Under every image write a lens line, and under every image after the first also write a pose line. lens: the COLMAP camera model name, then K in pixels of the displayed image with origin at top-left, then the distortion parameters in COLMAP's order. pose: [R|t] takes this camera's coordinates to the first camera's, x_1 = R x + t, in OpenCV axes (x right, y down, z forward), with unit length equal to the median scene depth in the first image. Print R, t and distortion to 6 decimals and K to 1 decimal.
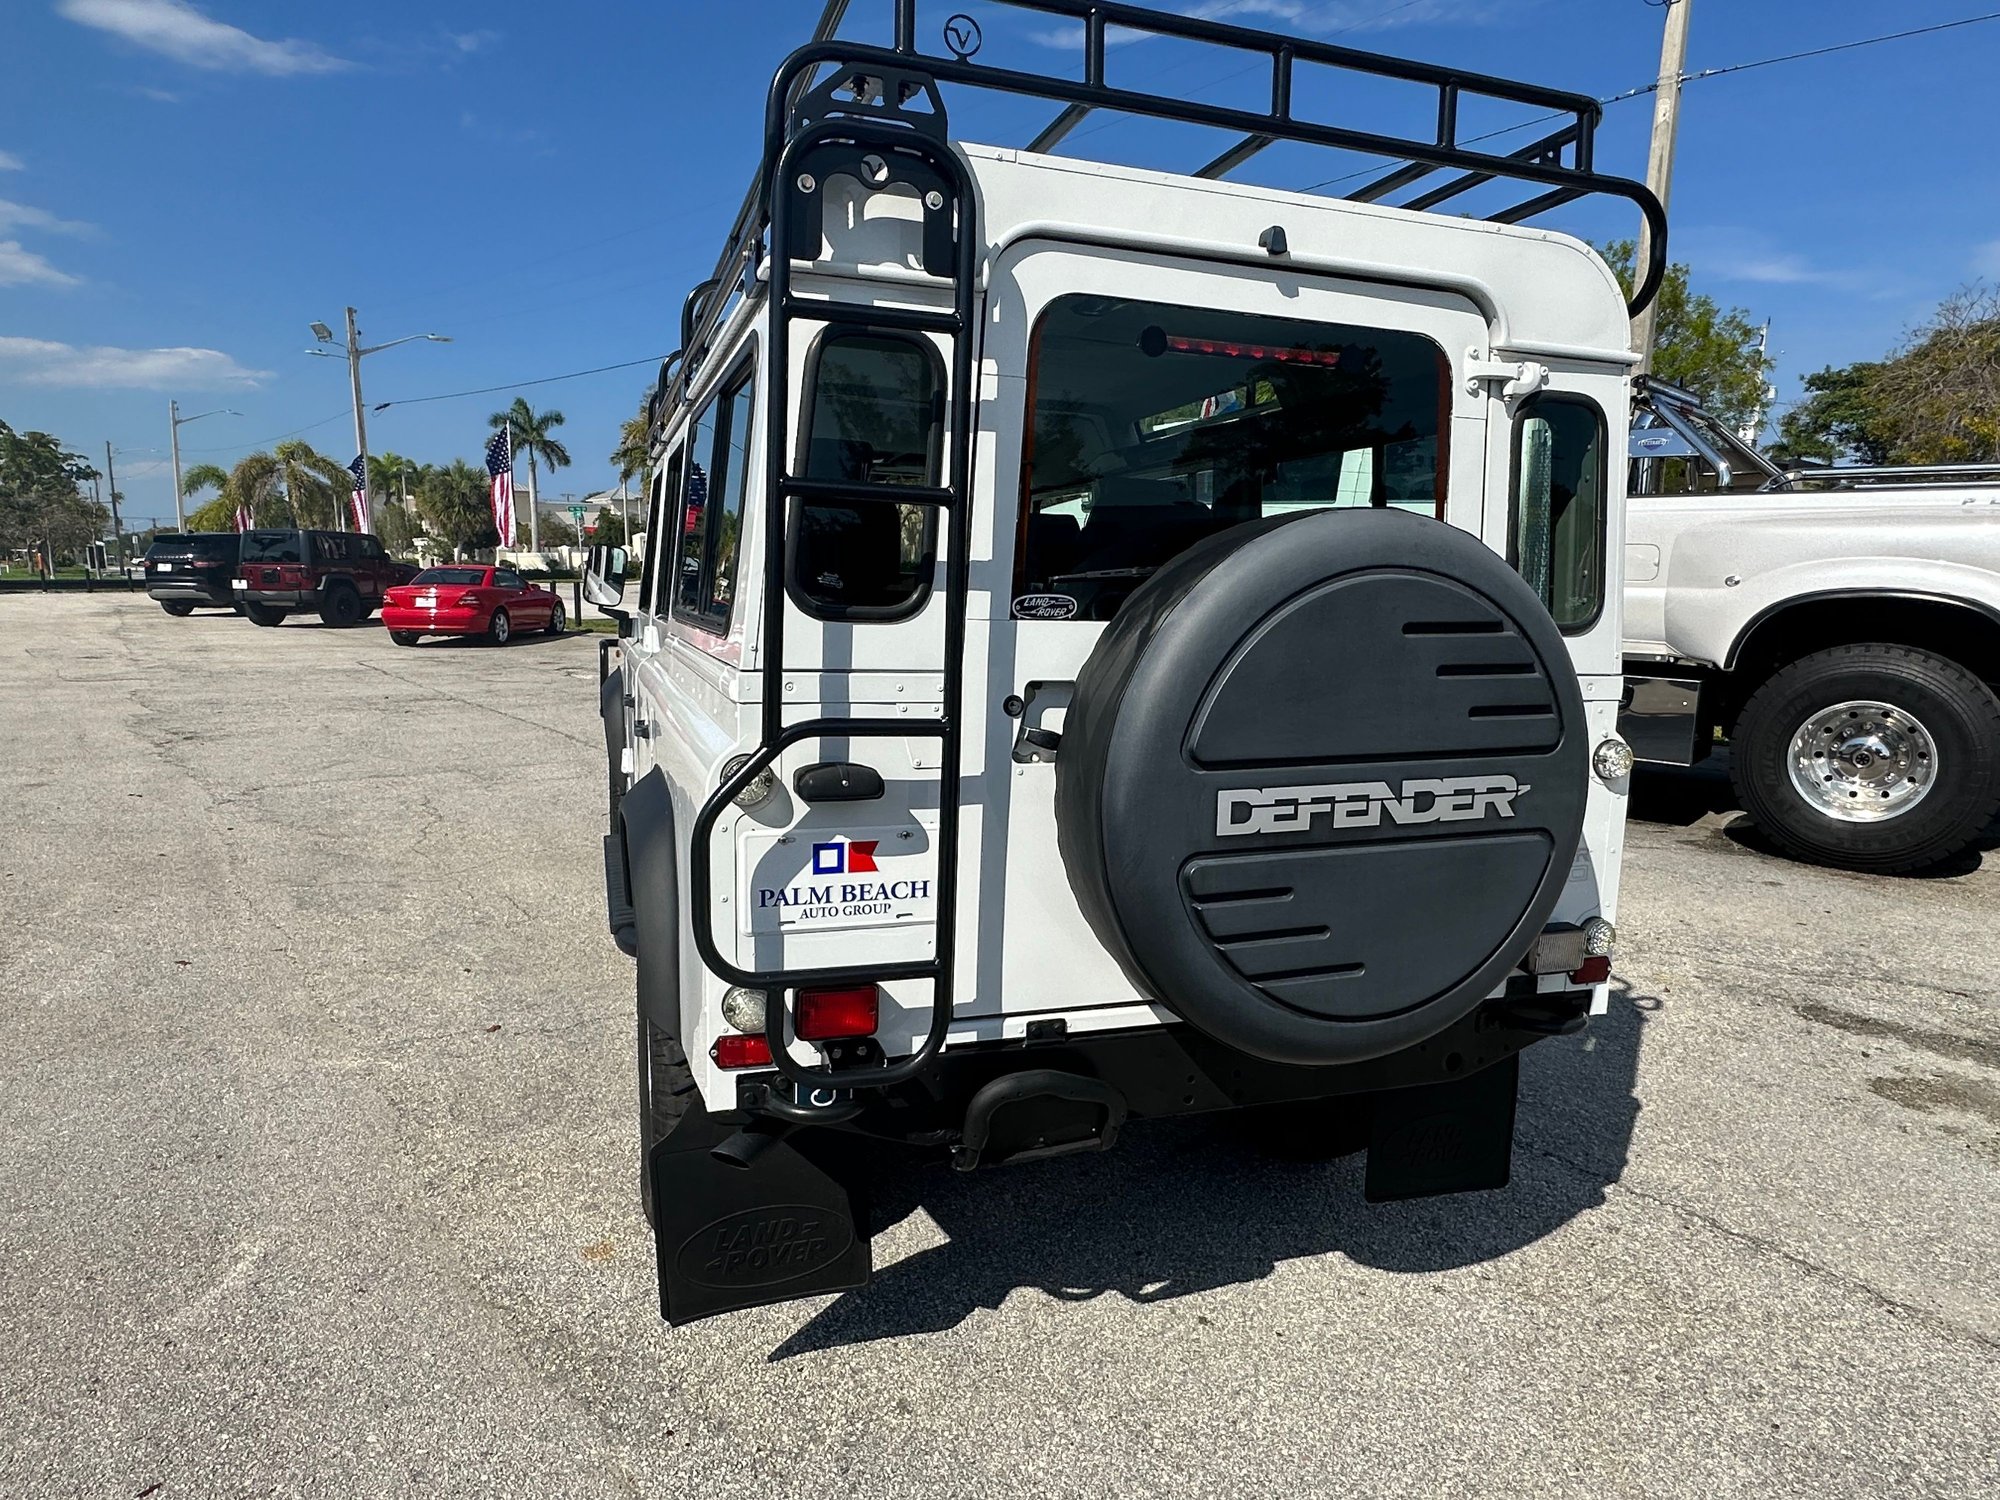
lens RADIAL K [[1202.0, 0, 987.9], [0, 1202.0, 779.9], [0, 0, 1]] dist [-0.000812, -0.000751]
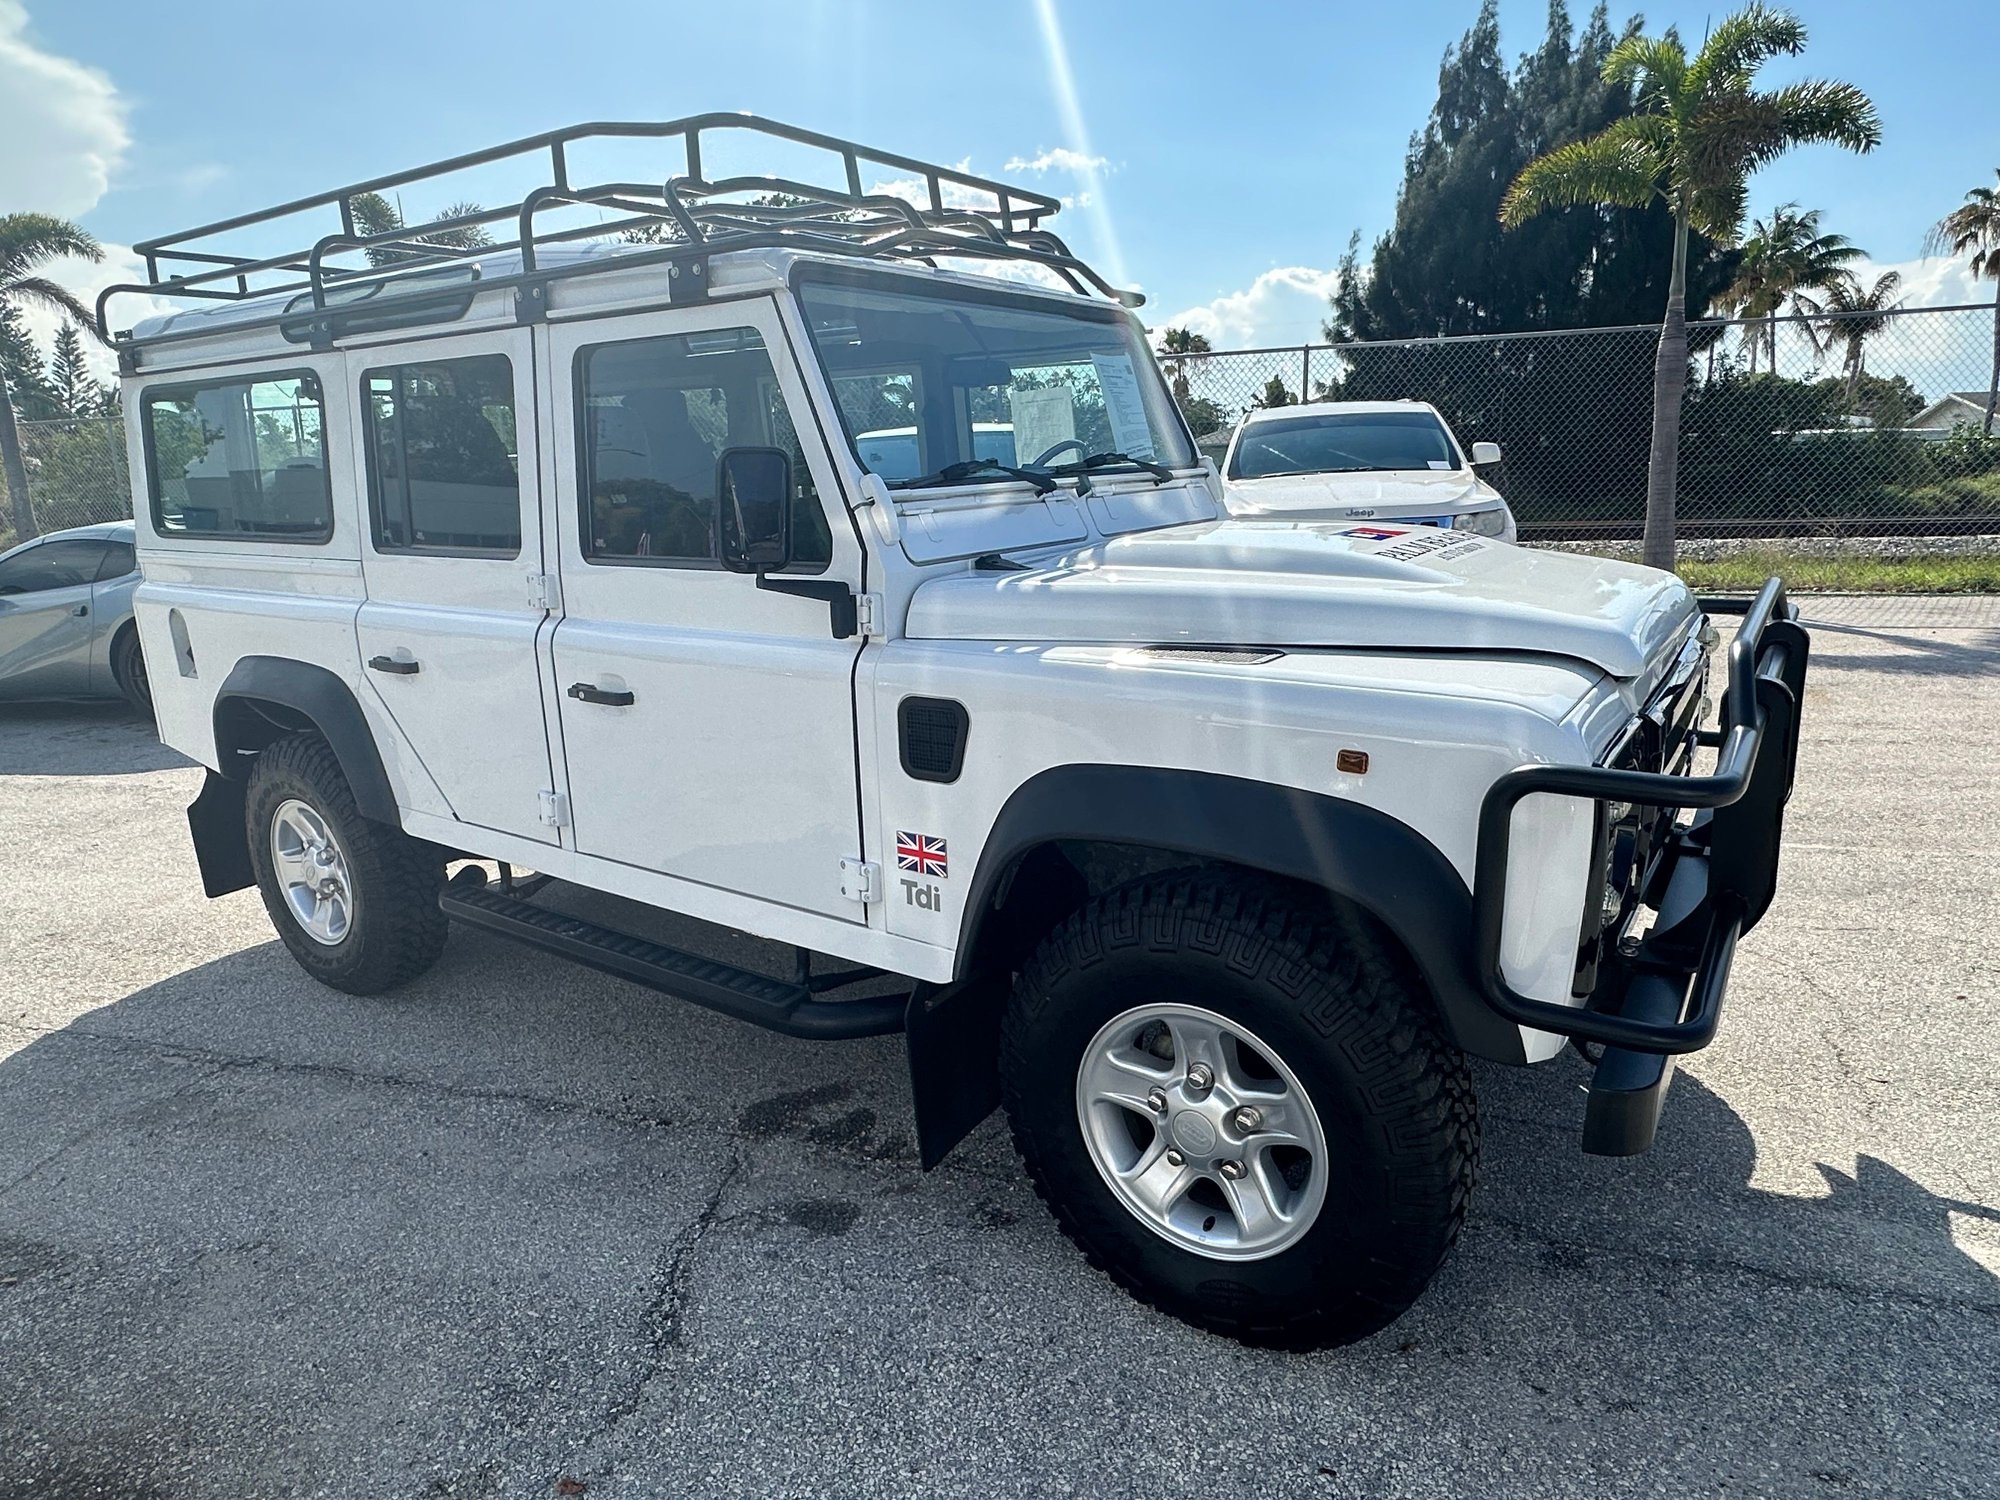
lens RADIAL K [[1200.8, 0, 986.8], [0, 1200.8, 782.3], [0, 0, 1]] dist [-0.003981, 0.003240]
pose [[-0.800083, 0.158477, -0.578578, 0.726615], [-0.085672, 0.924403, 0.371671, -0.653830], [0.593741, 0.346935, -0.726022, 3.847503]]
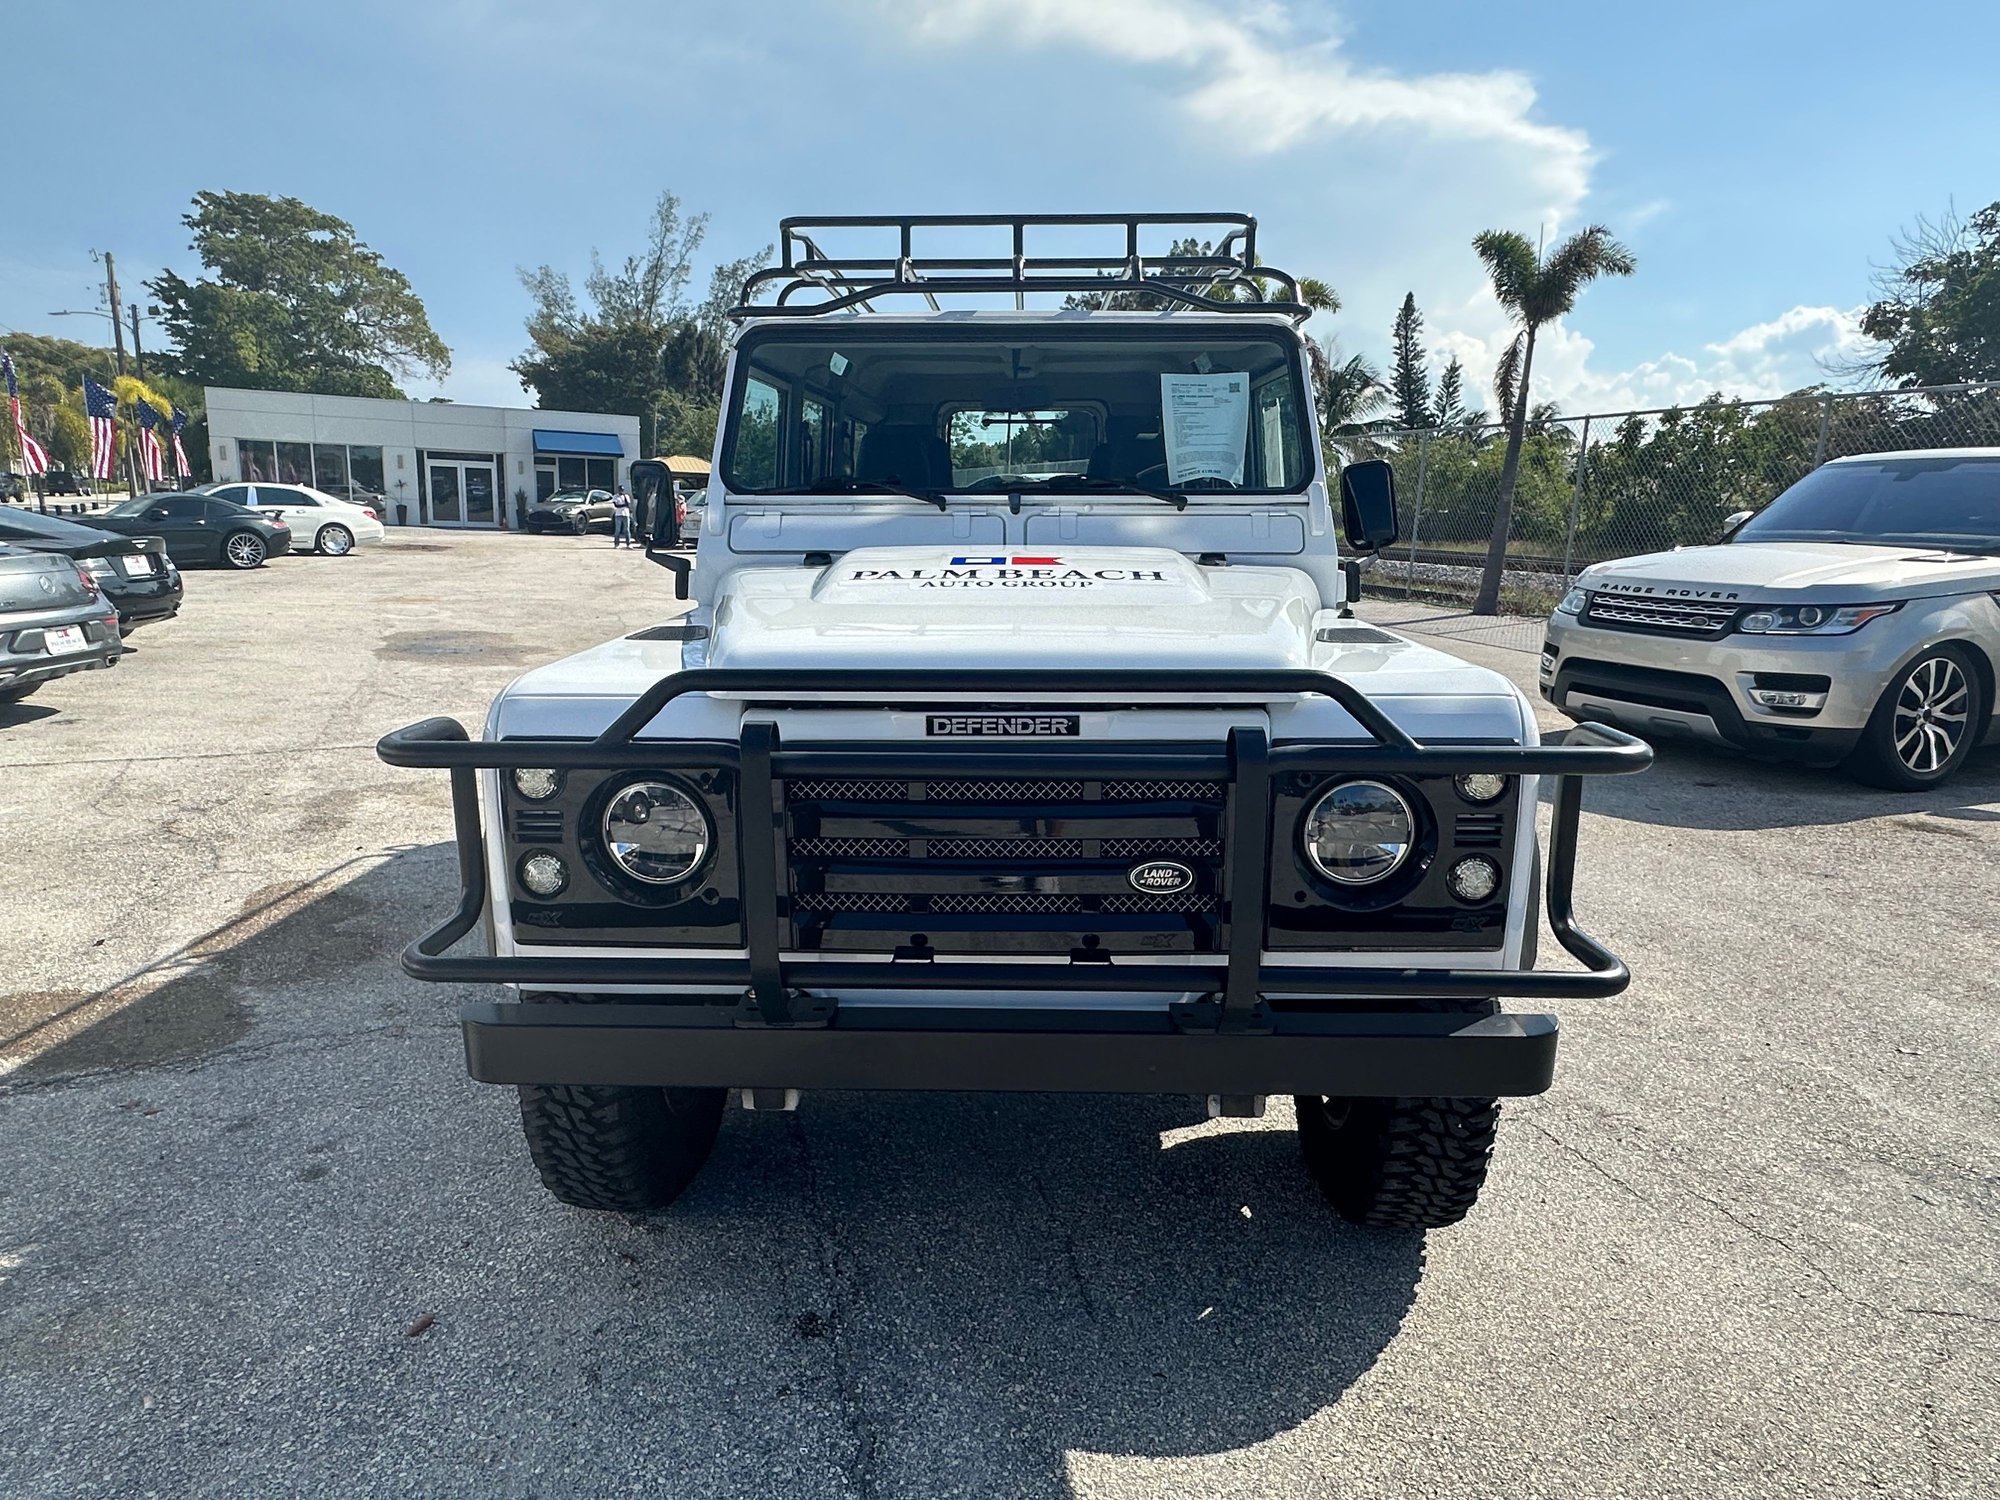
lens RADIAL K [[1200.4, 0, 996.5], [0, 1200.4, 778.9], [0, 0, 1]] dist [-0.002842, 0.000676]
pose [[-0.937215, -0.106550, 0.332076, -0.882631], [0.030582, 0.923409, 0.382597, -0.722863], [-0.347408, 0.368732, -0.862174, 4.220149]]
